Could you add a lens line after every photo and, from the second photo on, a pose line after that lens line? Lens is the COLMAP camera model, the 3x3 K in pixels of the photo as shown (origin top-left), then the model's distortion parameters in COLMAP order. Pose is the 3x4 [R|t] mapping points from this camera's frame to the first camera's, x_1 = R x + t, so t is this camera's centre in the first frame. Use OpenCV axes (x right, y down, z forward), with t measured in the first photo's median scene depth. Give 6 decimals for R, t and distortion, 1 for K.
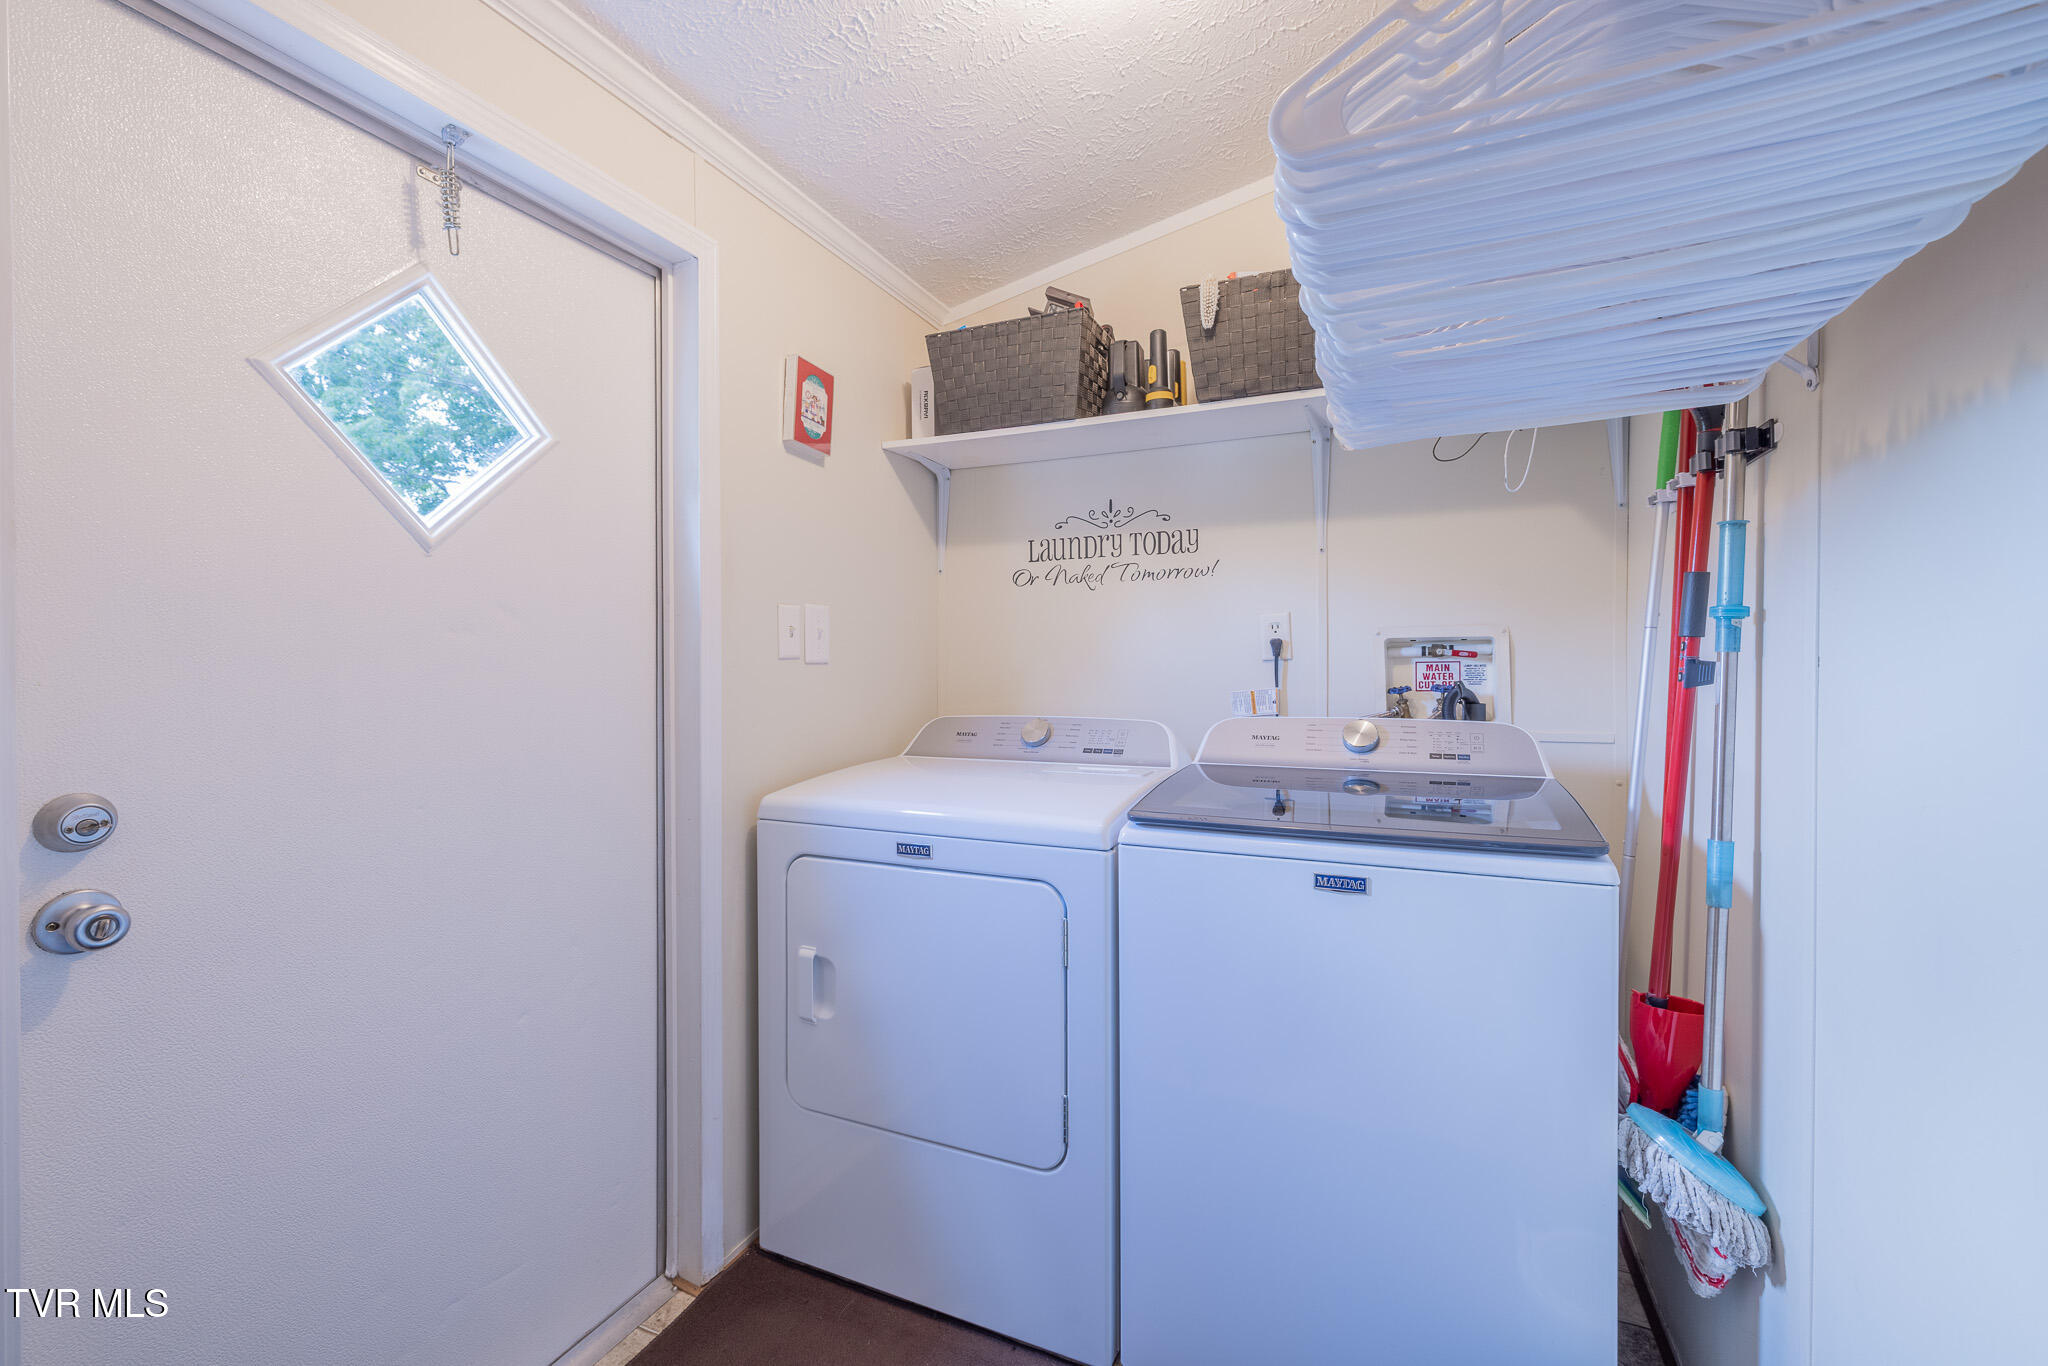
lens RADIAL K [[864.6, 0, 1017.1], [0, 864.6, 676.1], [0, 0, 1]] dist [-0.001490, -0.000204]
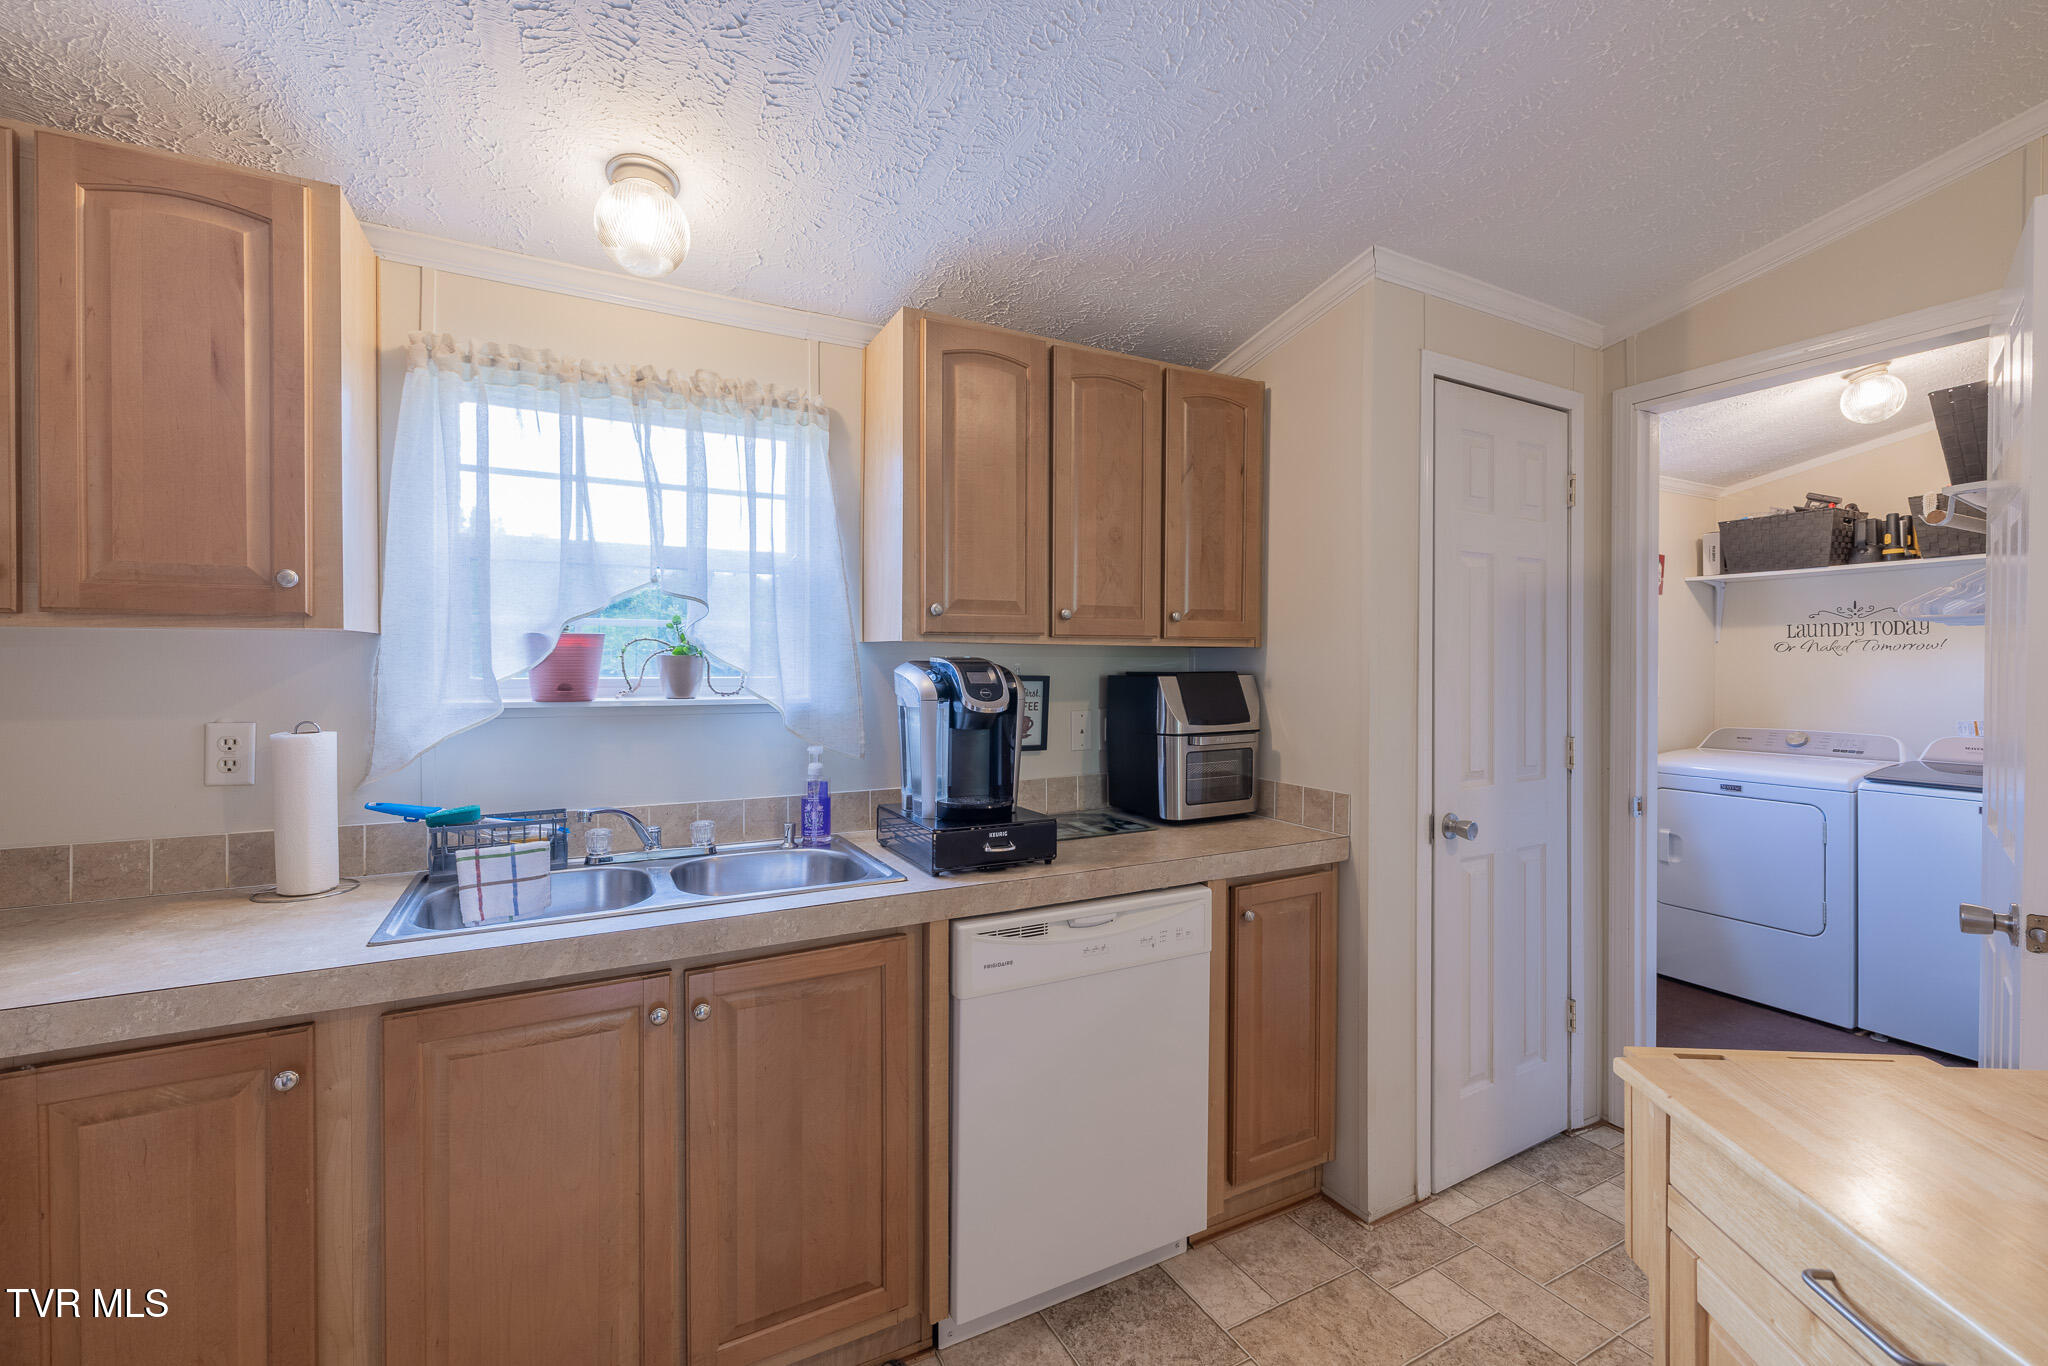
lens RADIAL K [[866.2, 0, 1030.9], [0, 866.2, 668.3], [0, 0, 1]] dist [0.001959, 0.000119]
pose [[0.794278, 0.004764, -0.607536, -0.149750], [-0.009343, 0.999947, -0.004373, -0.060132], [0.607482, 0.009150, 0.794280, -1.419029]]
